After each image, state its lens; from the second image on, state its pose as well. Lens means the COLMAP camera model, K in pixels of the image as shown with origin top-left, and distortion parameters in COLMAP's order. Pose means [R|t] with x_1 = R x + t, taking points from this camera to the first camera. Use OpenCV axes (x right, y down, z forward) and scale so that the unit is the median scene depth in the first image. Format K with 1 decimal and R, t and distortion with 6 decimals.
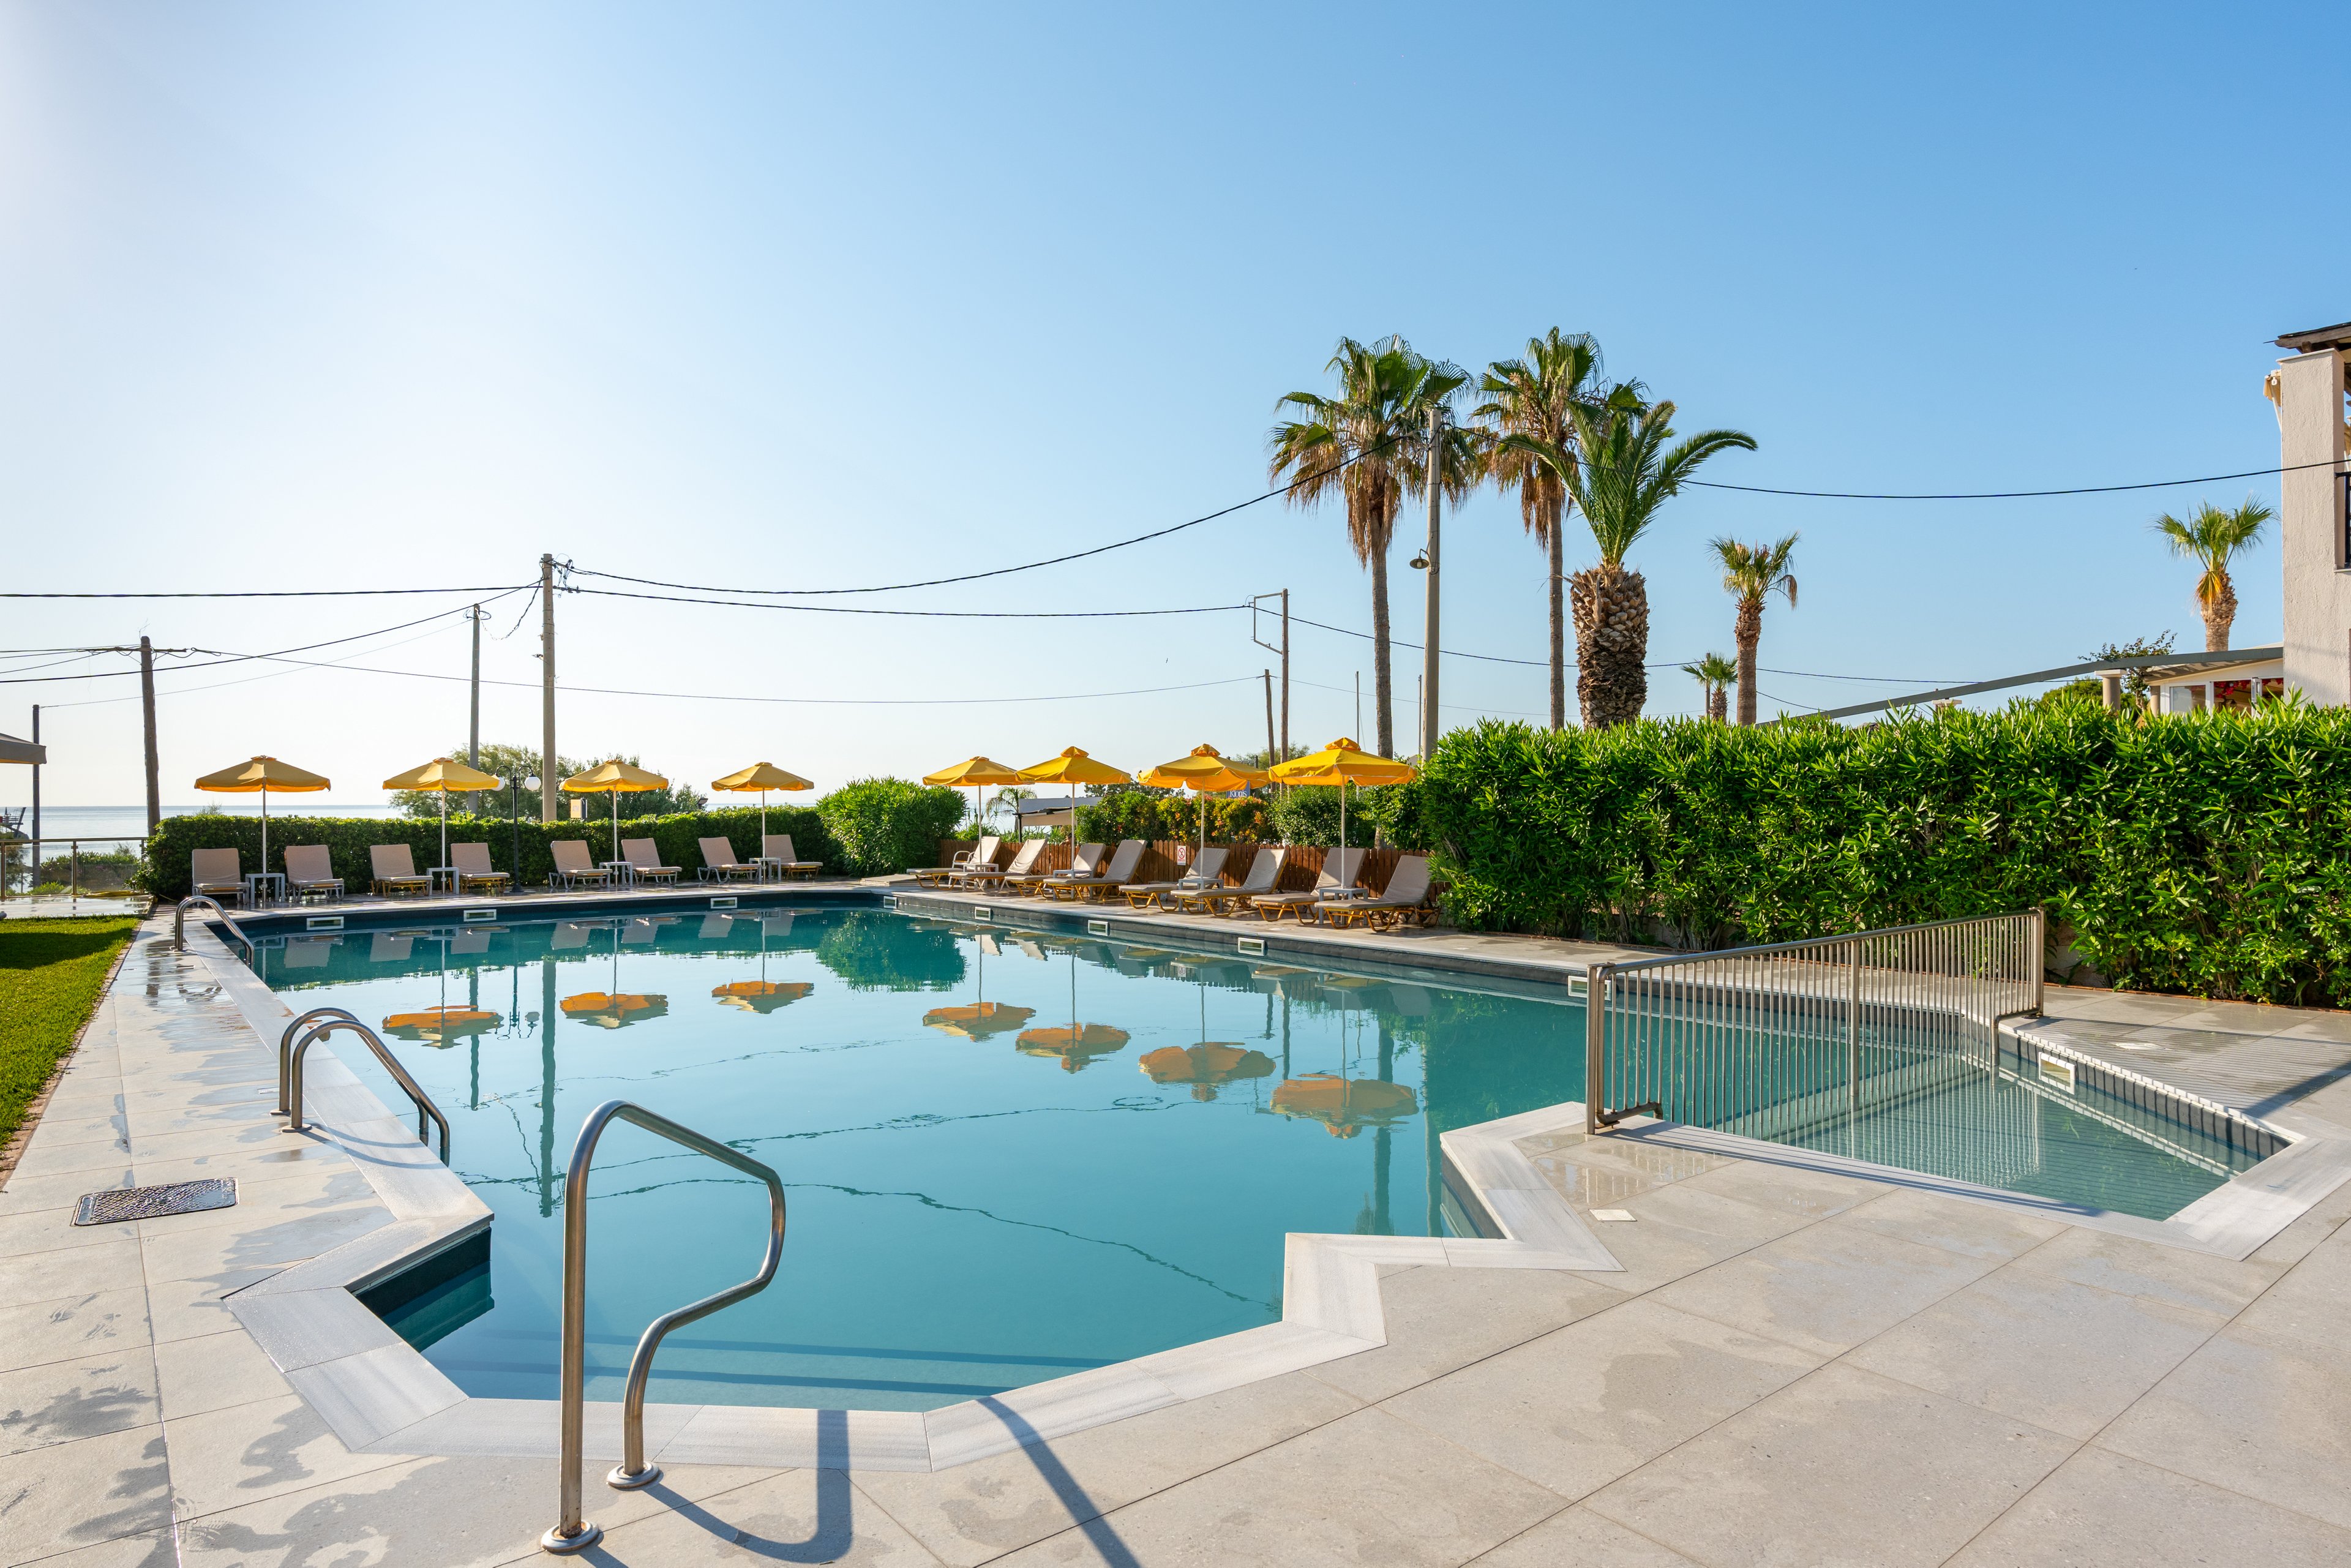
lens RADIAL K [[1285.0, 0, 1166.5], [0, 1285.0, 790.4], [0, 0, 1]] dist [0.000863, -0.000263]
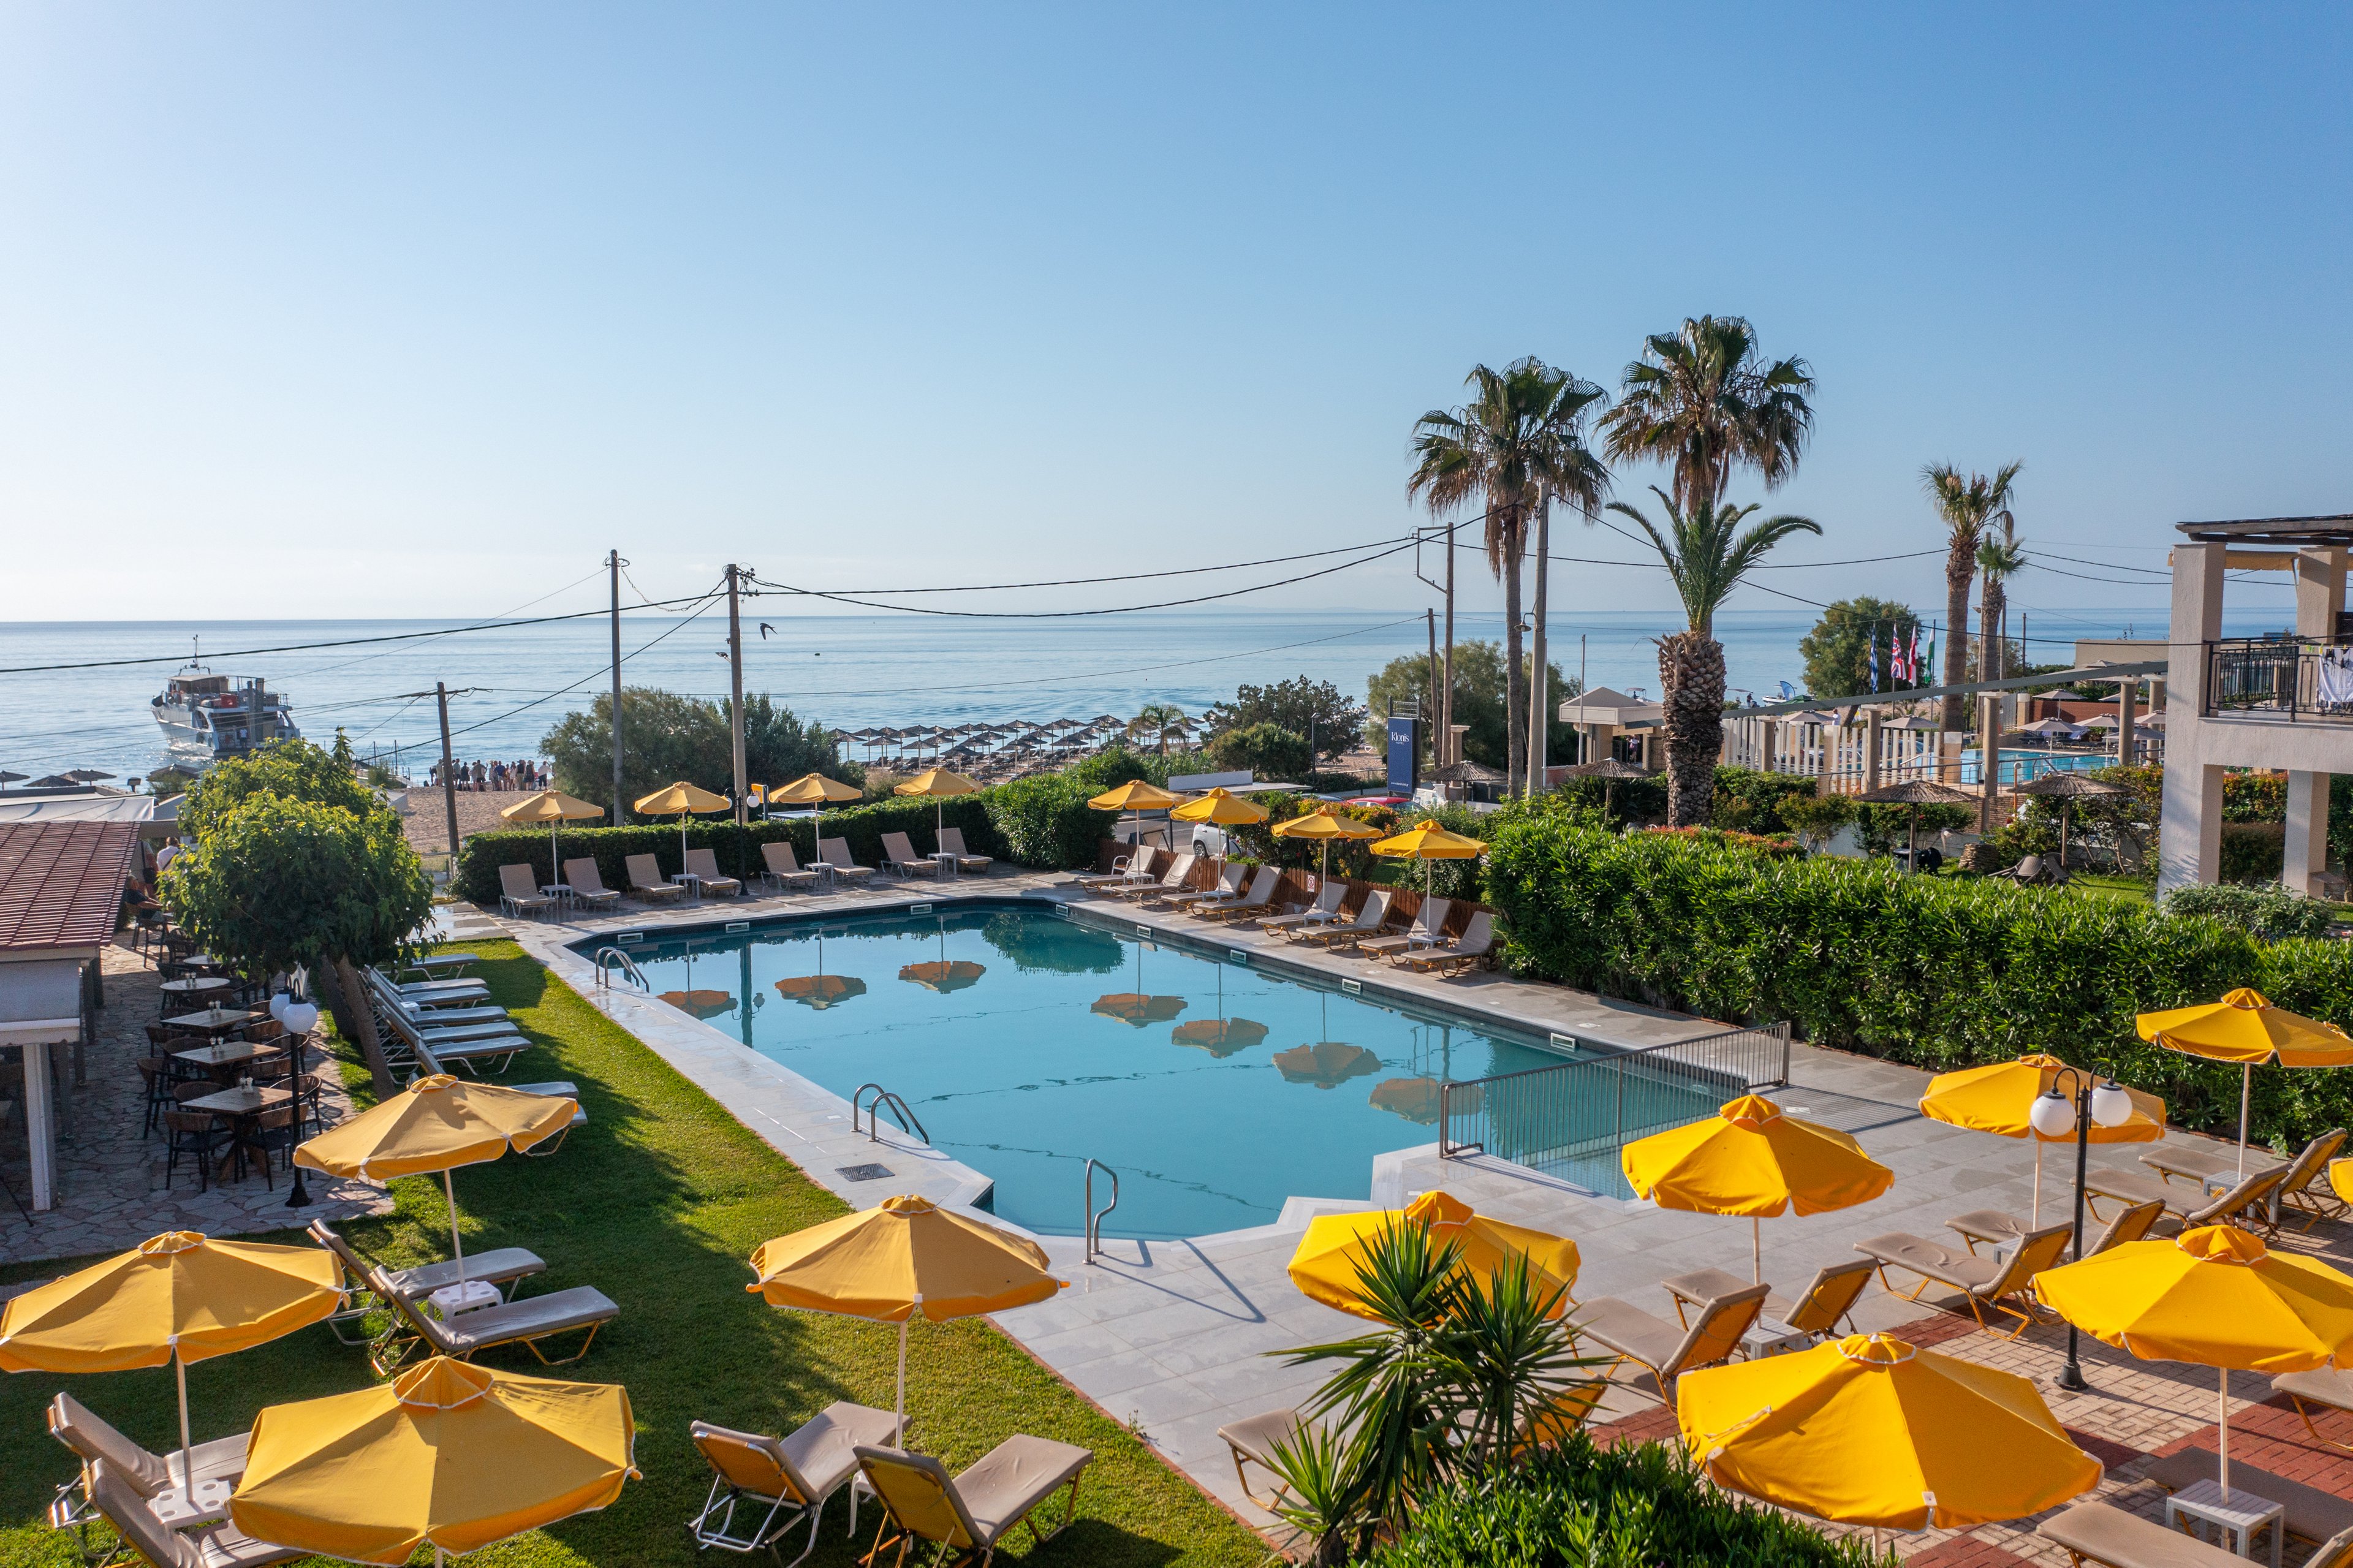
lens RADIAL K [[1669.5, 0, 1176.2], [0, 1669.5, 815.5], [0, 0, 1]] dist [-0.008317, -0.001034]
pose [[0.994778, 0.005254, -0.101923, 0.038887], [0.006056, 0.993875, 0.110344, -0.158483], [0.101878, -0.110385, 0.988654, -0.454404]]
